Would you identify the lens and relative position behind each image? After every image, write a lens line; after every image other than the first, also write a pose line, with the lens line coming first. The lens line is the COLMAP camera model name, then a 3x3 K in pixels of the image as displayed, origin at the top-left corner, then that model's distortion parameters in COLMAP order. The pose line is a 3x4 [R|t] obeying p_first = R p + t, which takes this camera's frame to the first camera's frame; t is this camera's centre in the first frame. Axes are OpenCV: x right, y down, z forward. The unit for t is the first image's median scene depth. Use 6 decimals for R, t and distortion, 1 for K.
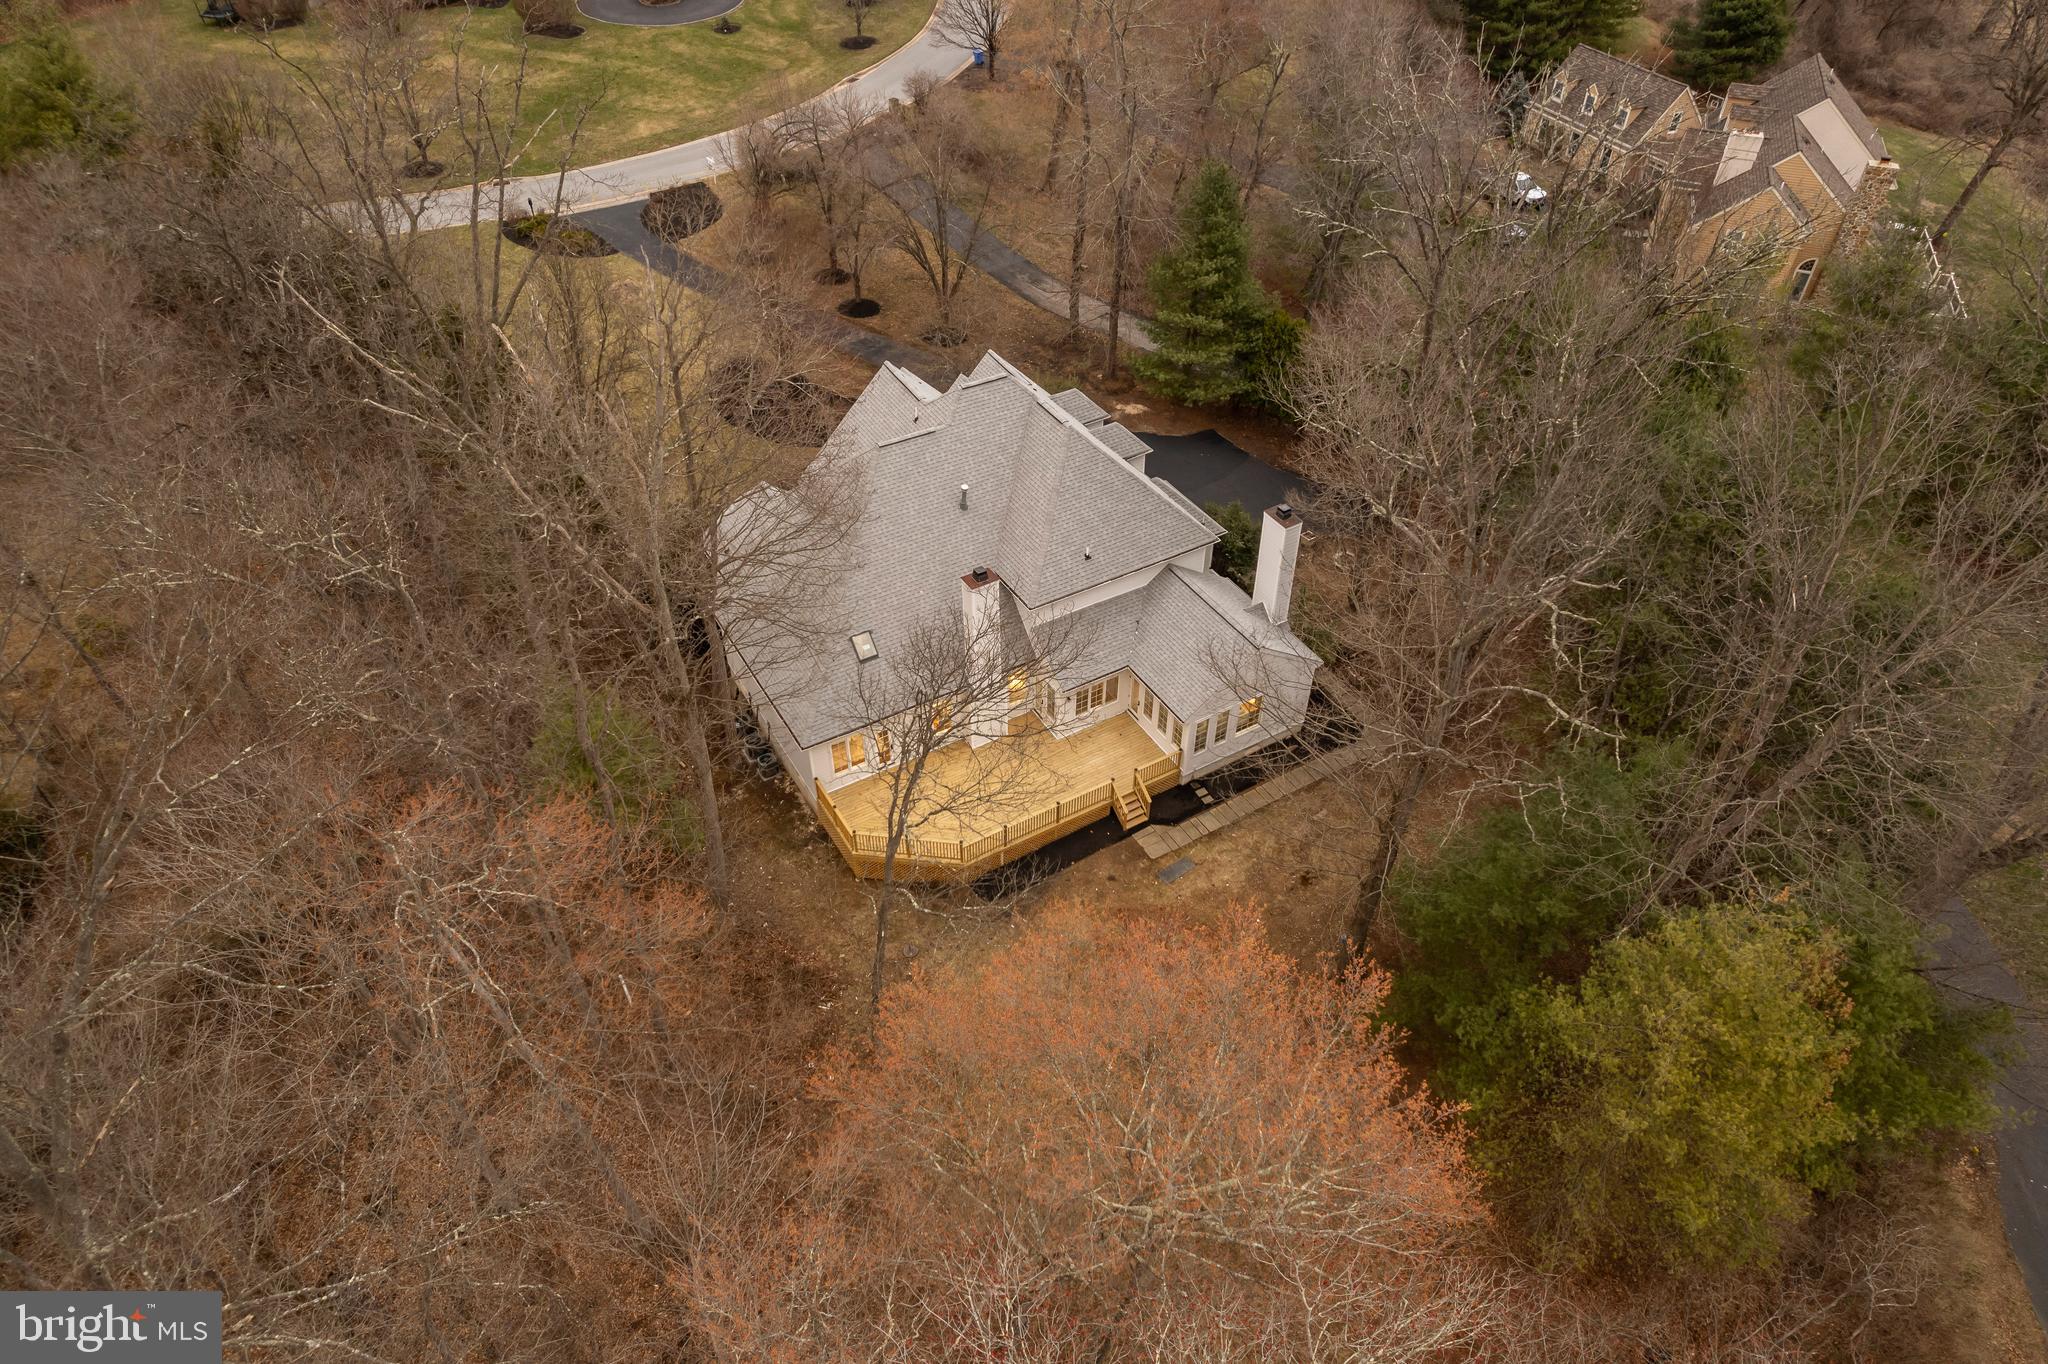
lens RADIAL K [[1292.4, 0, 1024.0], [0, 1292.4, 682.0], [0, 0, 1]] dist [-0.000667, 0.000095]
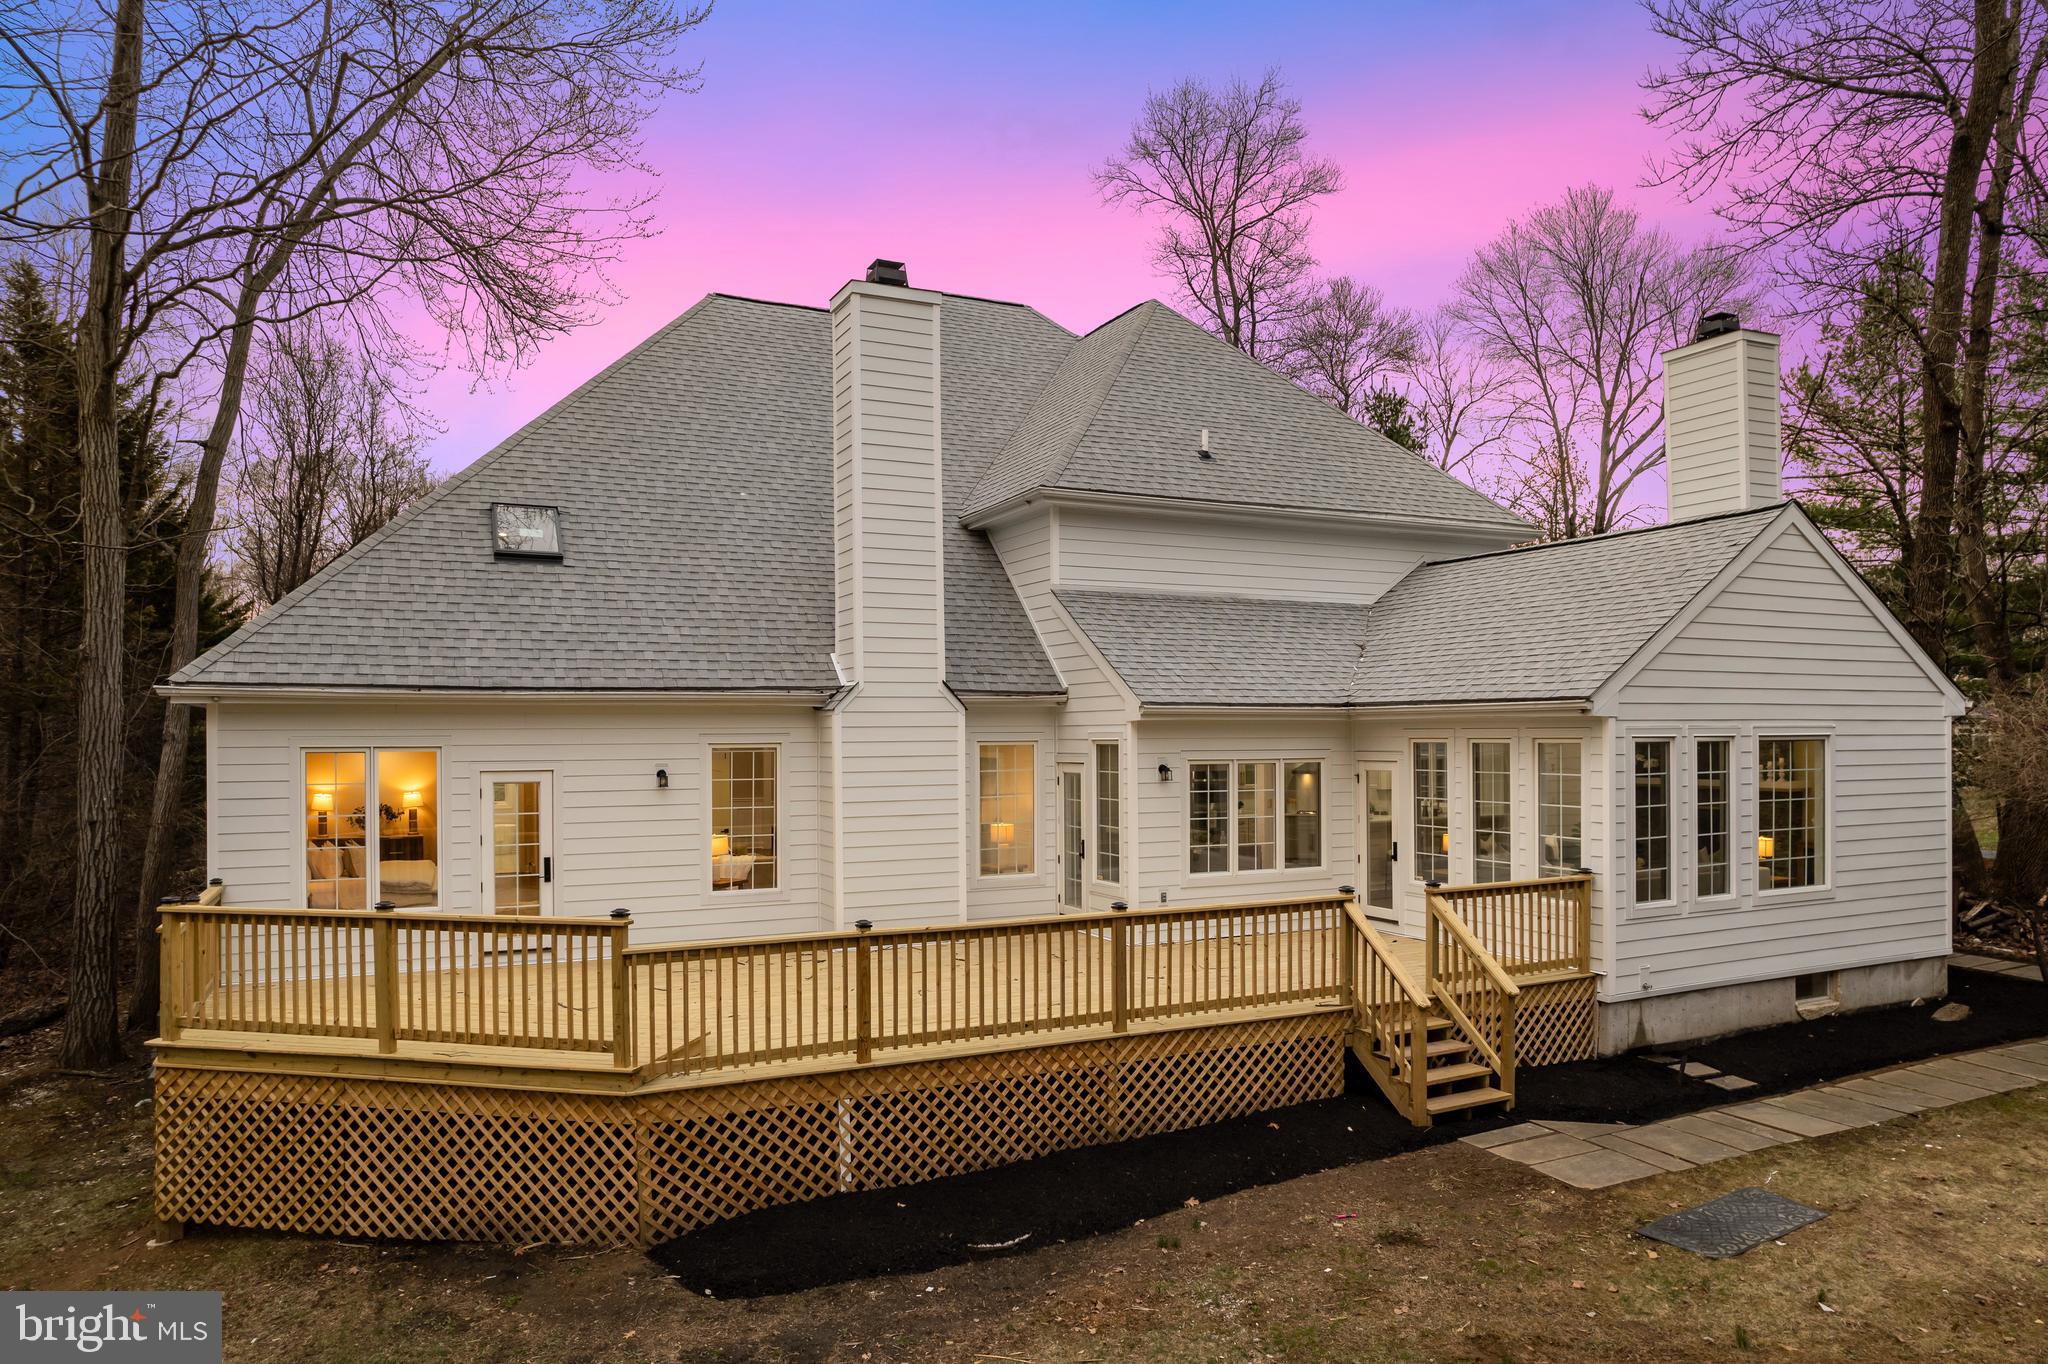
lens RADIAL K [[1317.5, 0, 1028.6], [0, 1317.5, 706.7], [0, 0, 1]] dist [-0.039815, 0.000659]
pose [[0.996695, -0.006472, -0.080976, 0.028691], [-0.050214, 0.734484, -0.676766, 0.216881], [0.063855, 0.678596, 0.731731, 0.771520]]
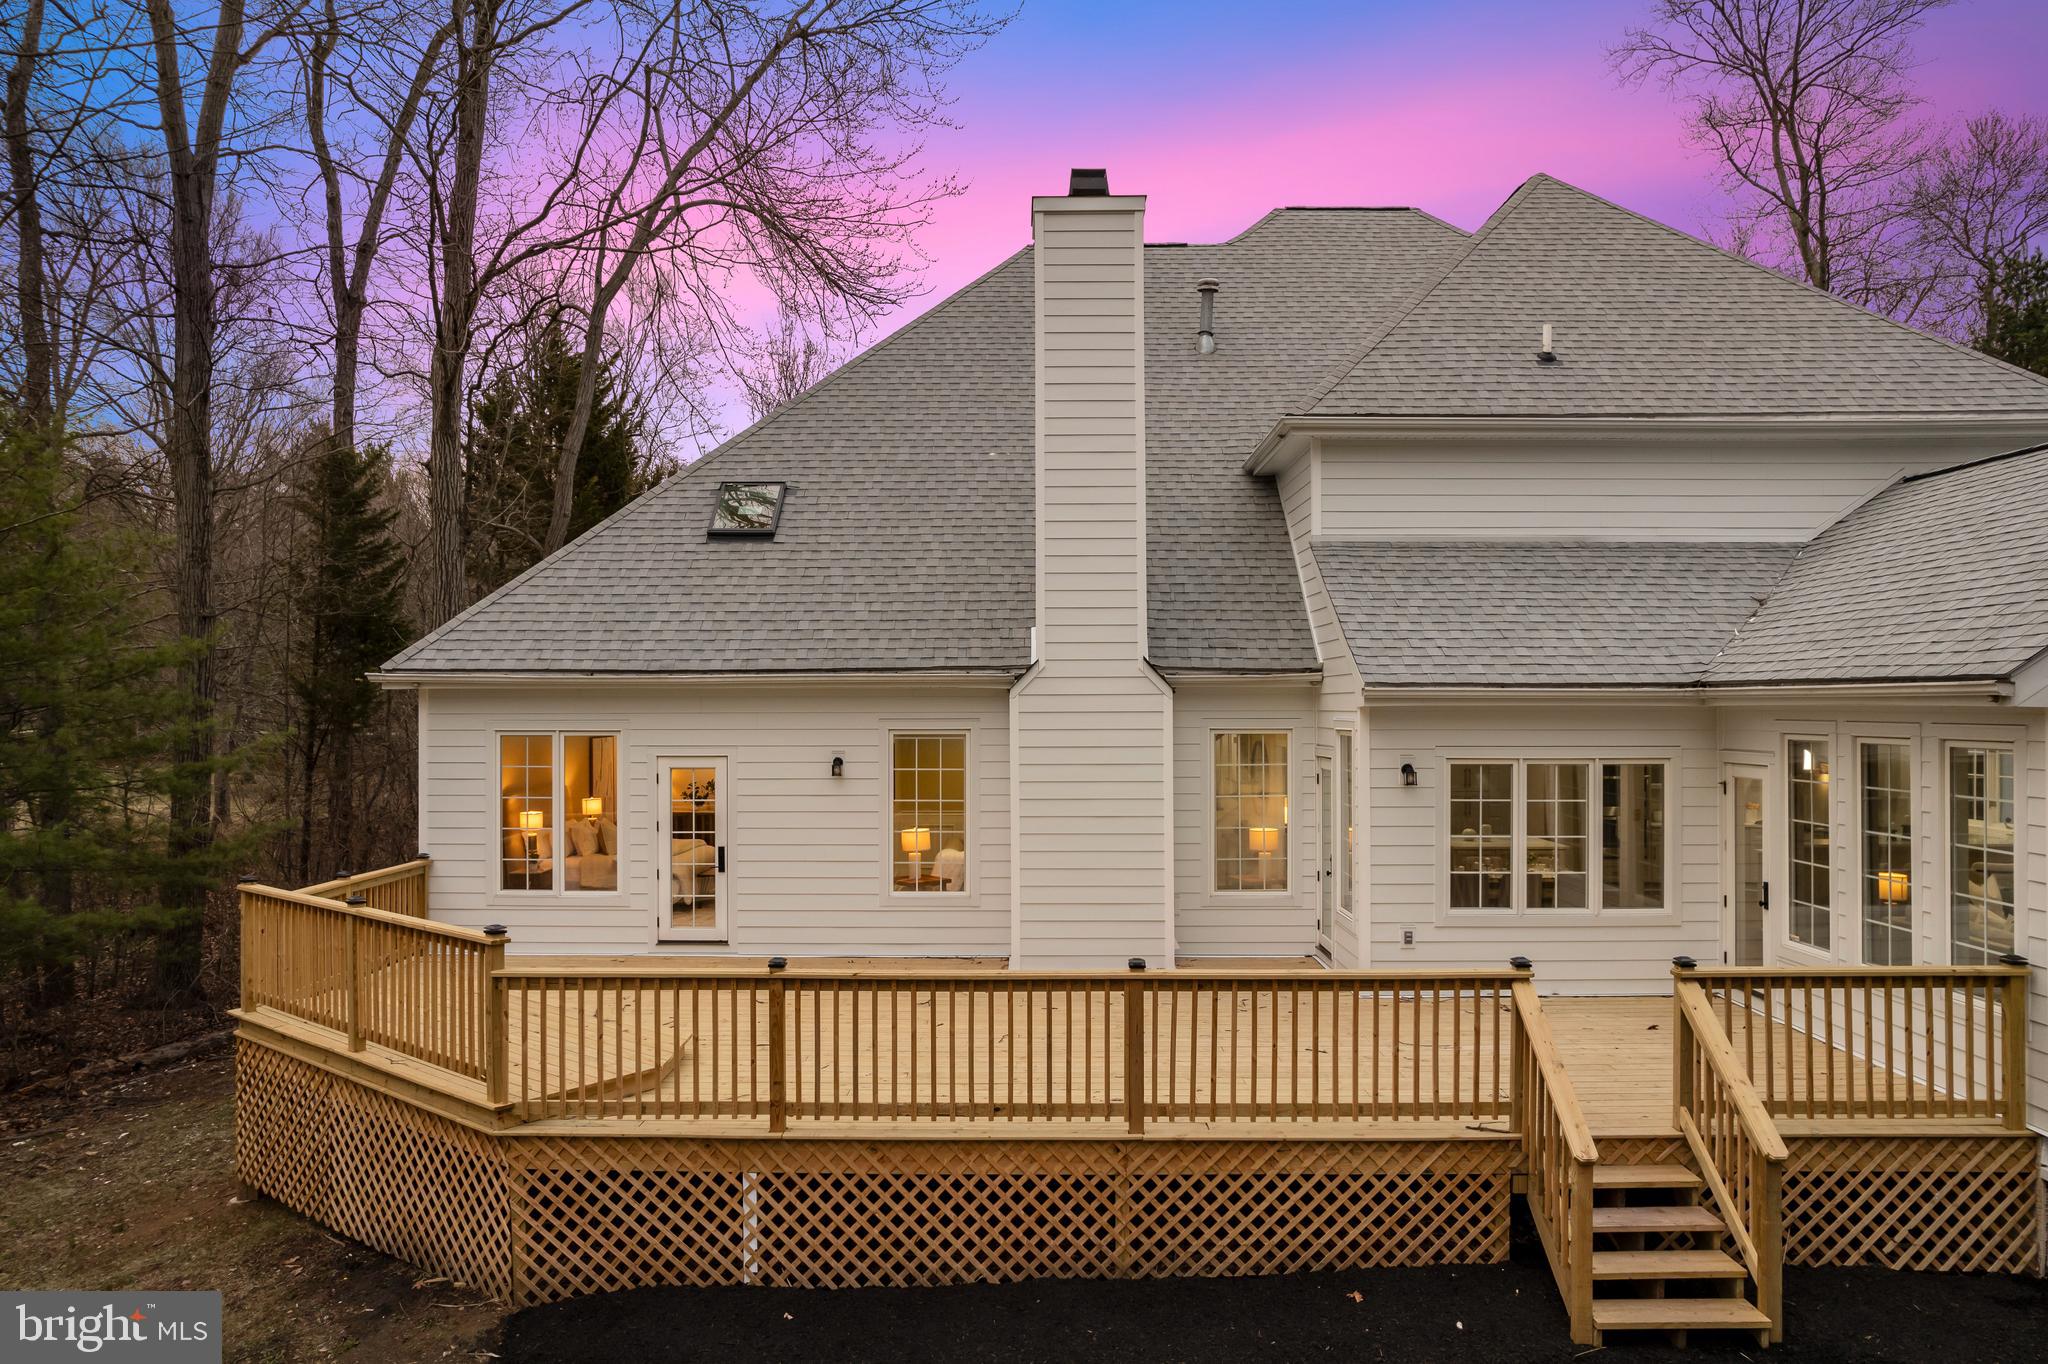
lens RADIAL K [[1320.3, 0, 1024.0], [0, 1320.3, 682.0], [0, 0, 1]] dist [-0.069374, 0.063838]
pose [[0.855310, -0.008978, -0.518039, 0.099536], [-0.343475, 0.738744, -0.579899, 0.164865], [0.387904, 0.673927, 0.628771, 0.824794]]
